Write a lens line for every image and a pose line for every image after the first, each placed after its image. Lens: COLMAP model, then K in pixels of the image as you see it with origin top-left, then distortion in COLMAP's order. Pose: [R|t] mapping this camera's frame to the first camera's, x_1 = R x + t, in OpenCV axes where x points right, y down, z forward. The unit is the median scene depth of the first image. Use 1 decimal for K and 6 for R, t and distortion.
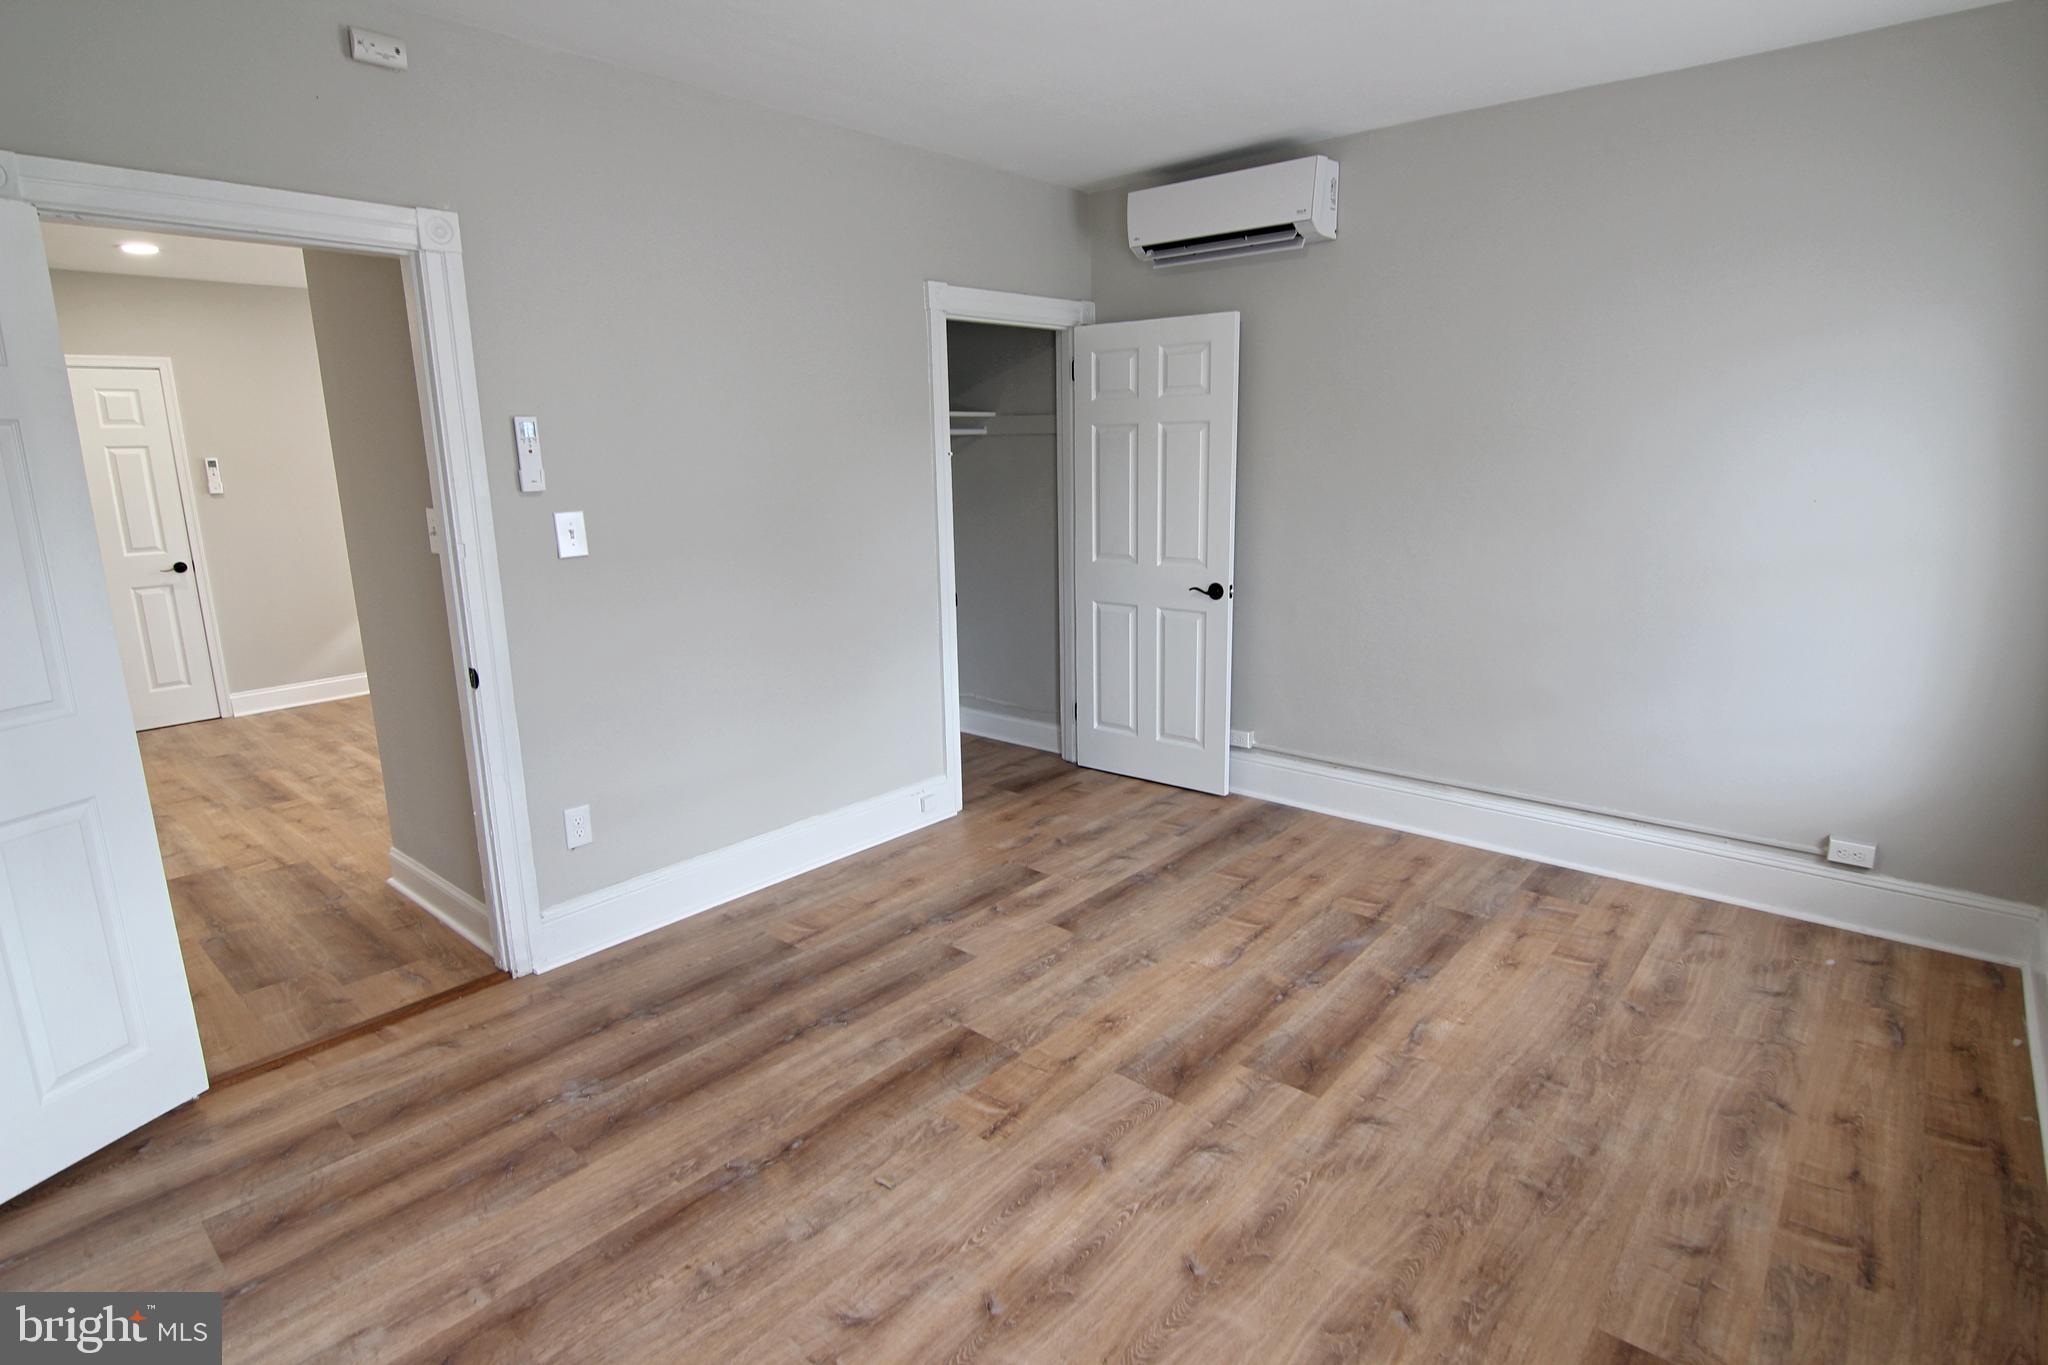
lens RADIAL K [[1037.3, 0, 1024.7], [0, 1037.3, 665.7], [0, 0, 1]] dist [-0.016449, -0.003691]
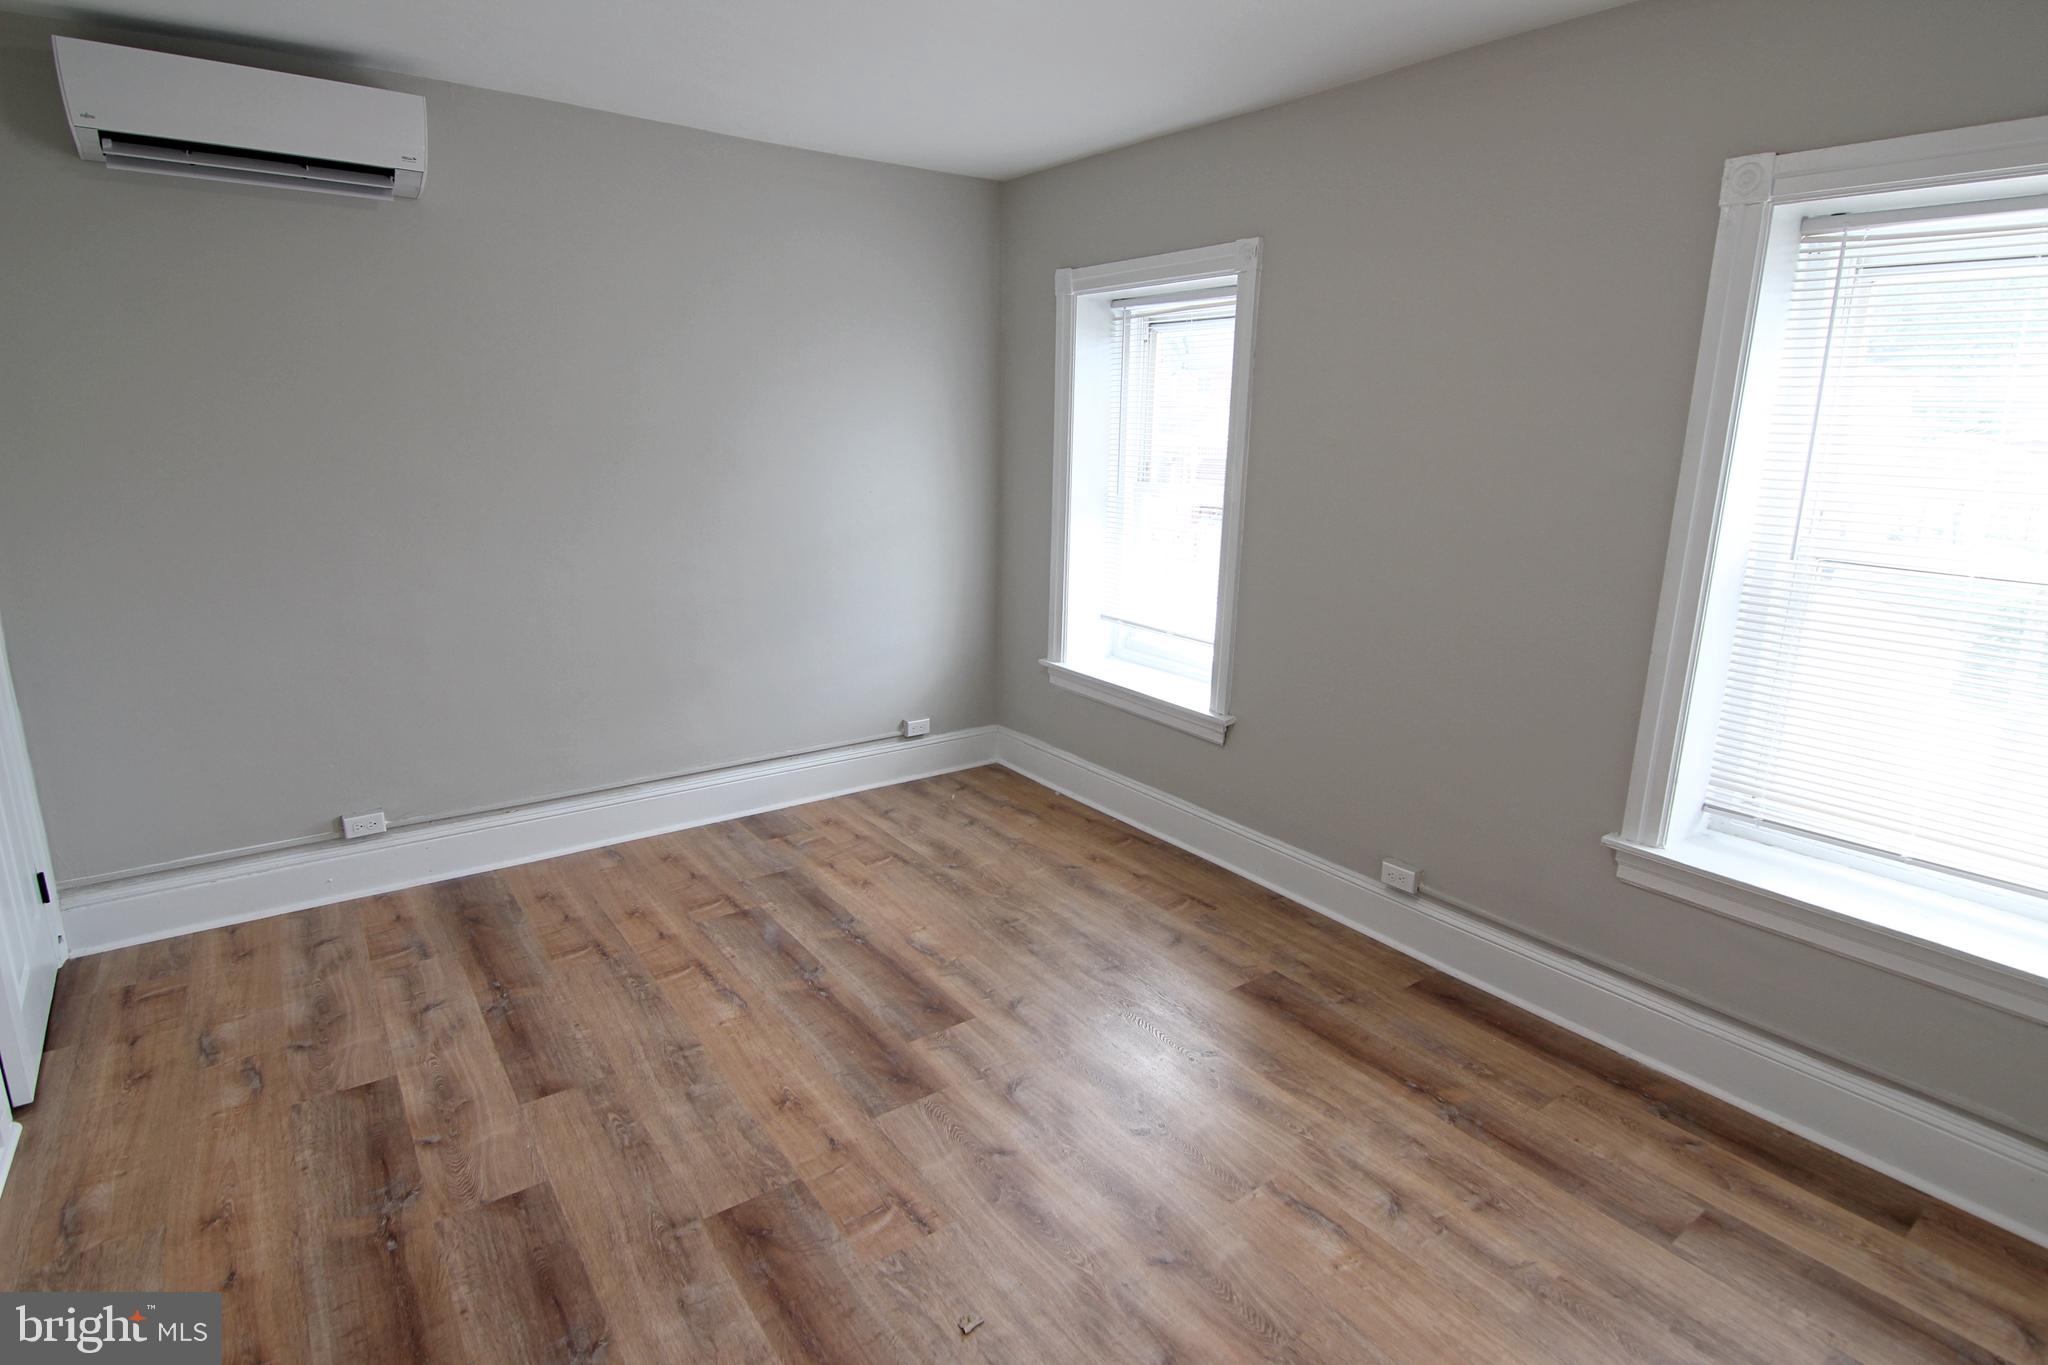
lens RADIAL K [[1037.3, 0, 1030.1], [0, 1037.3, 693.6], [0, 0, 1]] dist [-0.016449, -0.003691]
pose [[0.211790, -0.224113, 0.951272, -0.588674], [0.179206, 0.965754, 0.187626, -0.119321], [-0.960745, 0.130736, 0.244700, 0.474154]]
